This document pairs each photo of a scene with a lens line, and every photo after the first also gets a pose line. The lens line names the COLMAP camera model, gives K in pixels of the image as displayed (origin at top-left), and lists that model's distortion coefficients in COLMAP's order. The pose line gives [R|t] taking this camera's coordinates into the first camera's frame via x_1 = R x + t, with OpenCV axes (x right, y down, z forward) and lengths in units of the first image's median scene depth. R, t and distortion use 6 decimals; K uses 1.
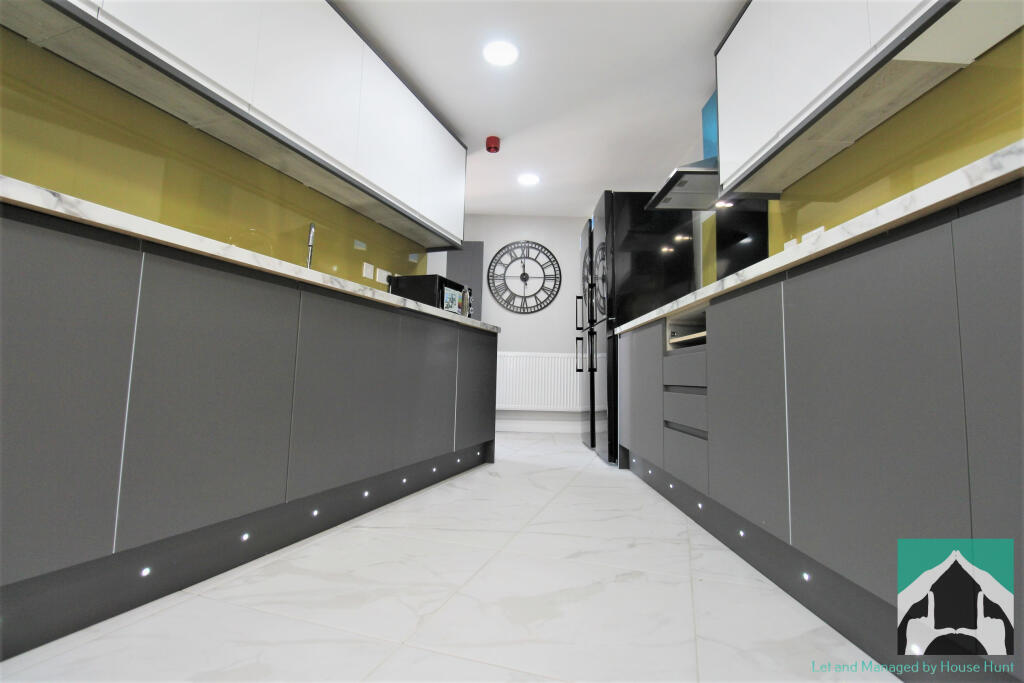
lens RADIAL K [[477.9, 0, 514.6], [0, 477.9, 320.7], [0, 0, 1]] dist [-0.003380, -0.000750]
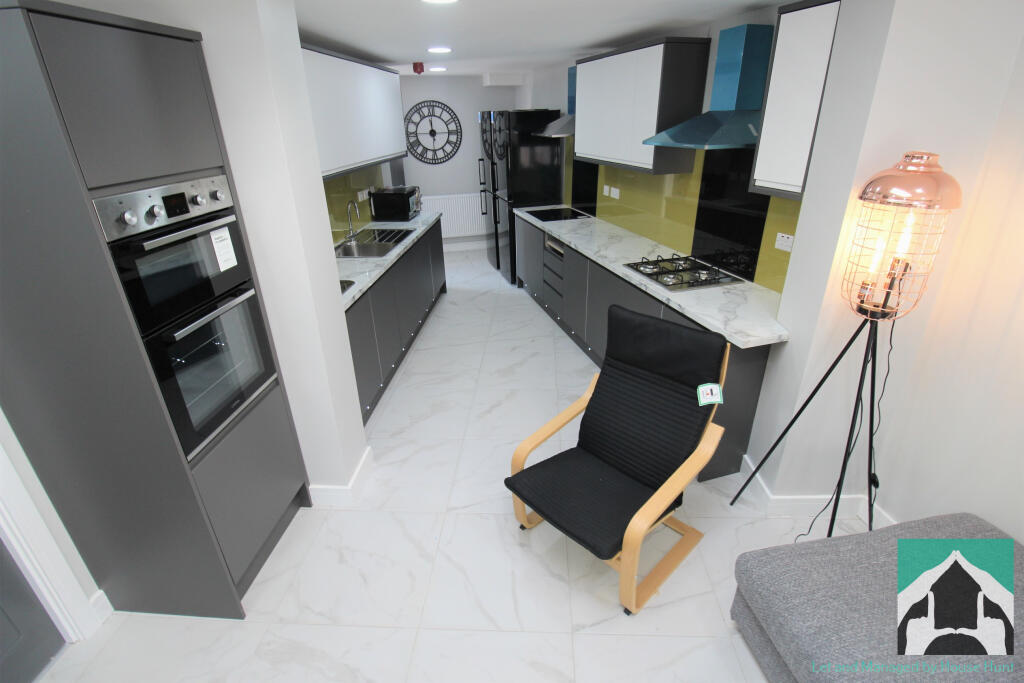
lens RADIAL K [[477.9, 0, 514.6], [0, 477.9, 320.7], [0, 0, 1]] dist [-0.003380, -0.000750]
pose [[0.961922, -0.145920, 0.231113, -0.133945], [0.012701, 0.868515, 0.495501, -0.281935], [-0.273029, -0.473698, 0.837297, -0.335580]]
